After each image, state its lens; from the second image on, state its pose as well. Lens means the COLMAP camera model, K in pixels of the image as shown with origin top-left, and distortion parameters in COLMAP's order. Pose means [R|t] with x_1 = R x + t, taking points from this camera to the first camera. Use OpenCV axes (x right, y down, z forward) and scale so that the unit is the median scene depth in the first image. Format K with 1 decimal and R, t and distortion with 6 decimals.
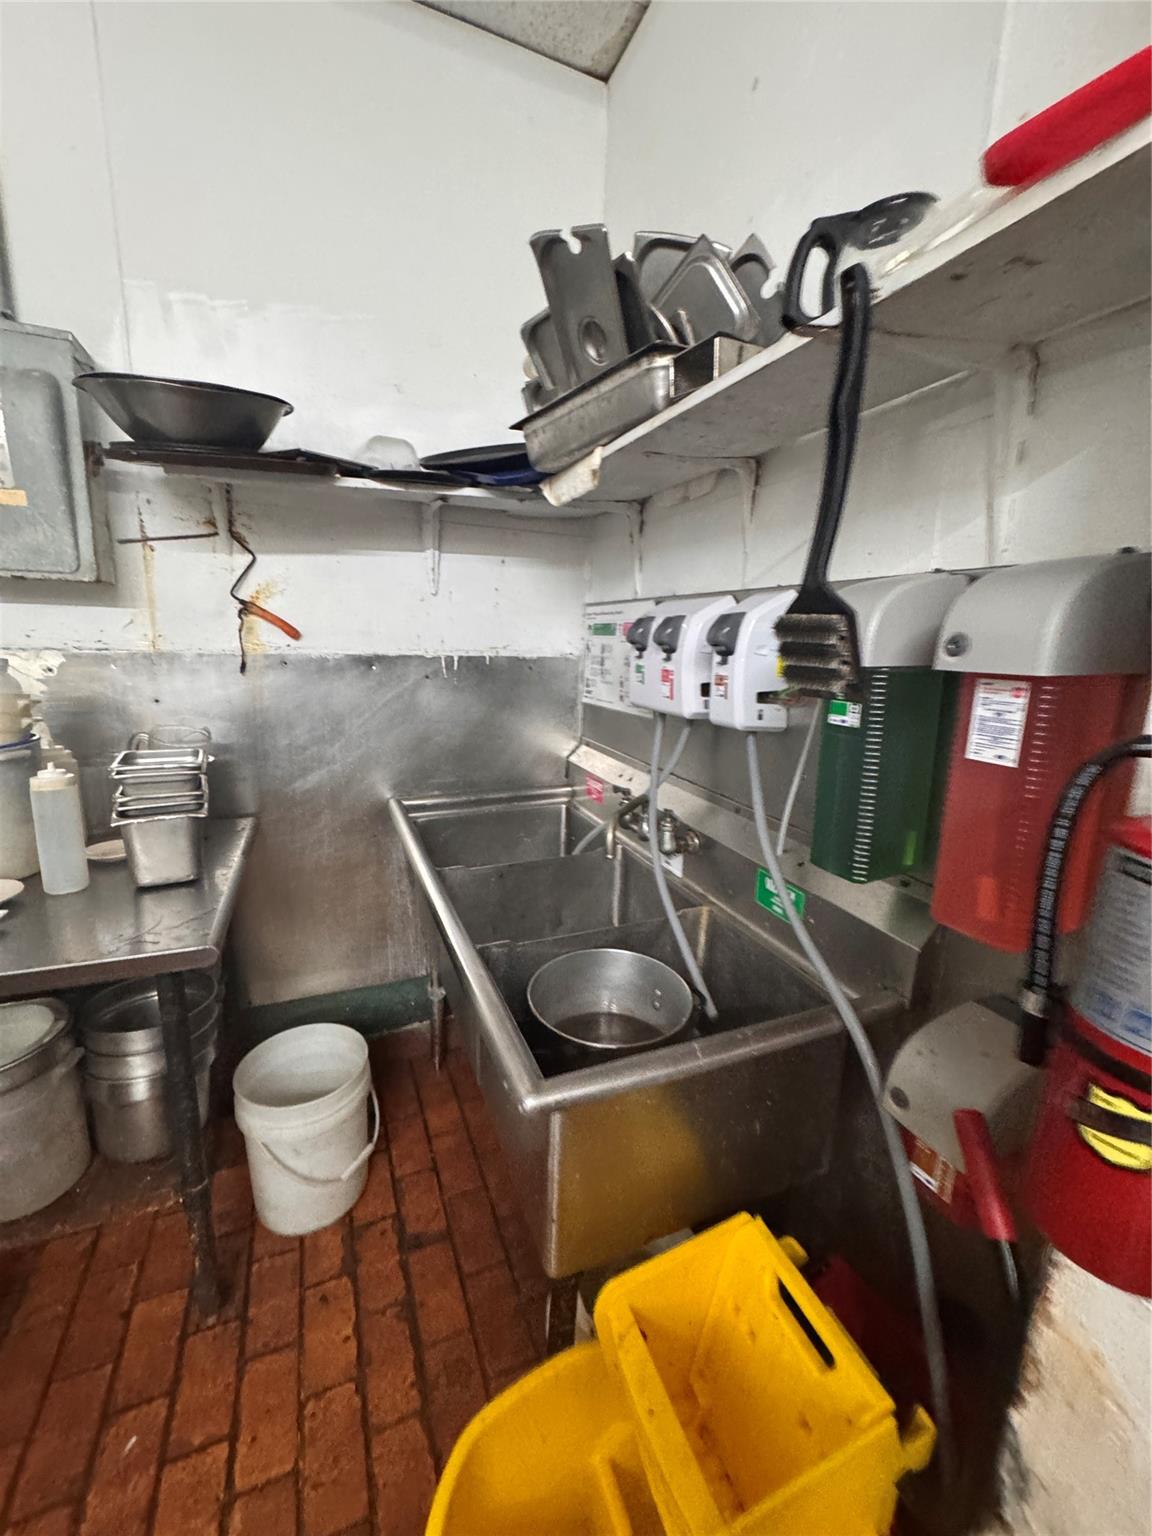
lens RADIAL K [[614.6, 0, 580.1], [0, 614.6, 763.4], [0, 0, 1]] dist [-0.003244, 0.000319]
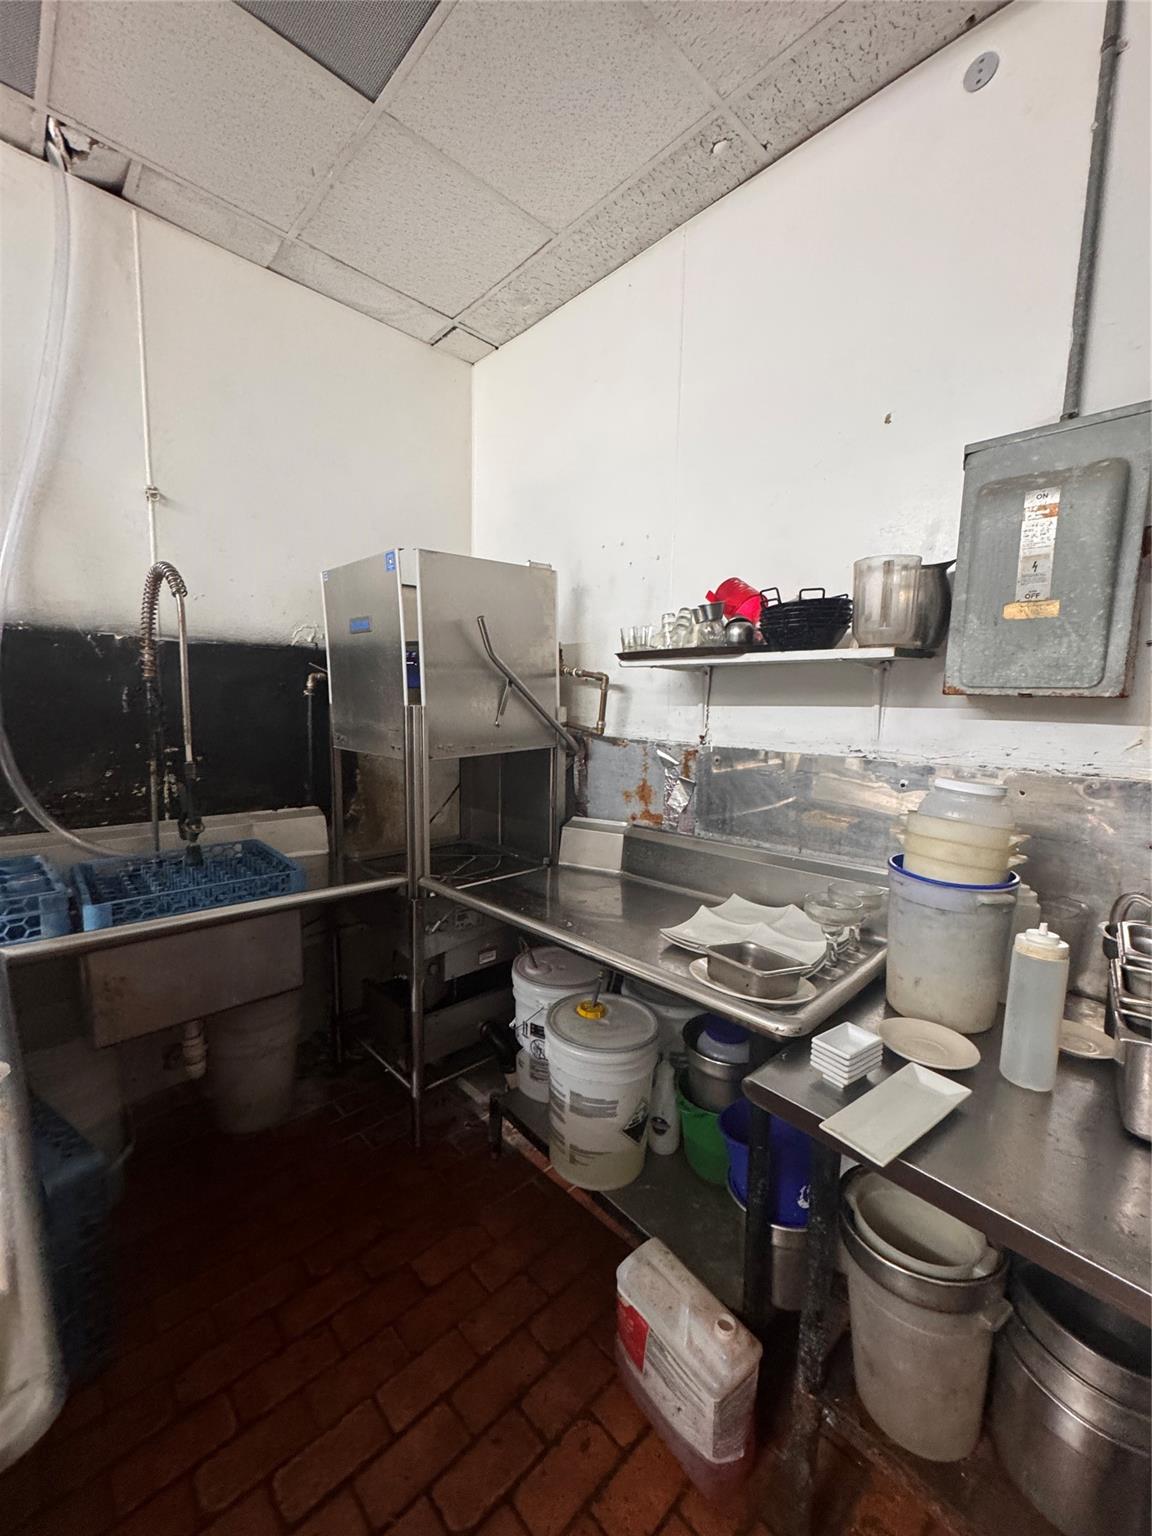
lens RADIAL K [[614.6, 0, 573.9], [0, 614.6, 771.4], [0, 0, 1]] dist [-0.003244, 0.000319]
pose [[0.344432, 0.088101, -0.934668, -0.295925], [-0.204783, 0.978663, 0.016783, -0.074045], [0.916204, 0.185623, 0.355124, 0.092400]]
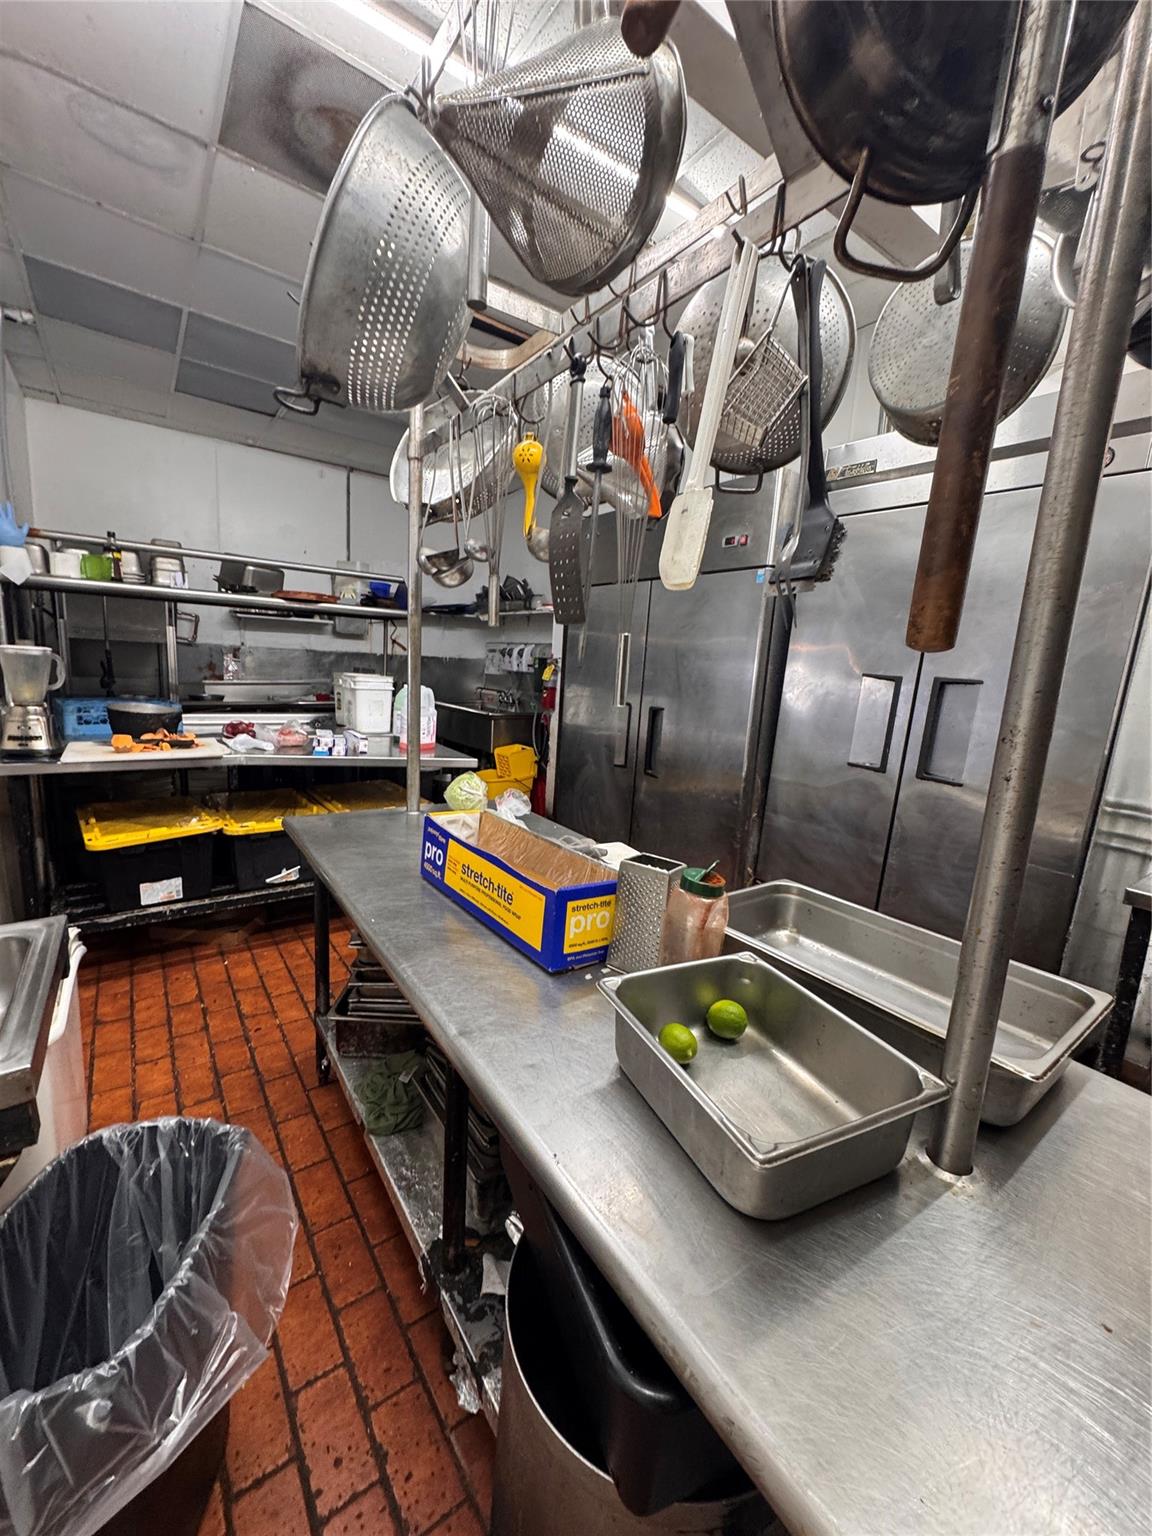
lens RADIAL K [[614.6, 0, 582.1], [0, 614.6, 764.0], [0, 0, 1]] dist [-0.003244, 0.000319]
pose [[0.973062, -0.008336, 0.230391, -0.389217], [0.015898, 0.999393, -0.030986, 0.760022], [-0.229993, 0.033814, 0.972605, -3.495551]]
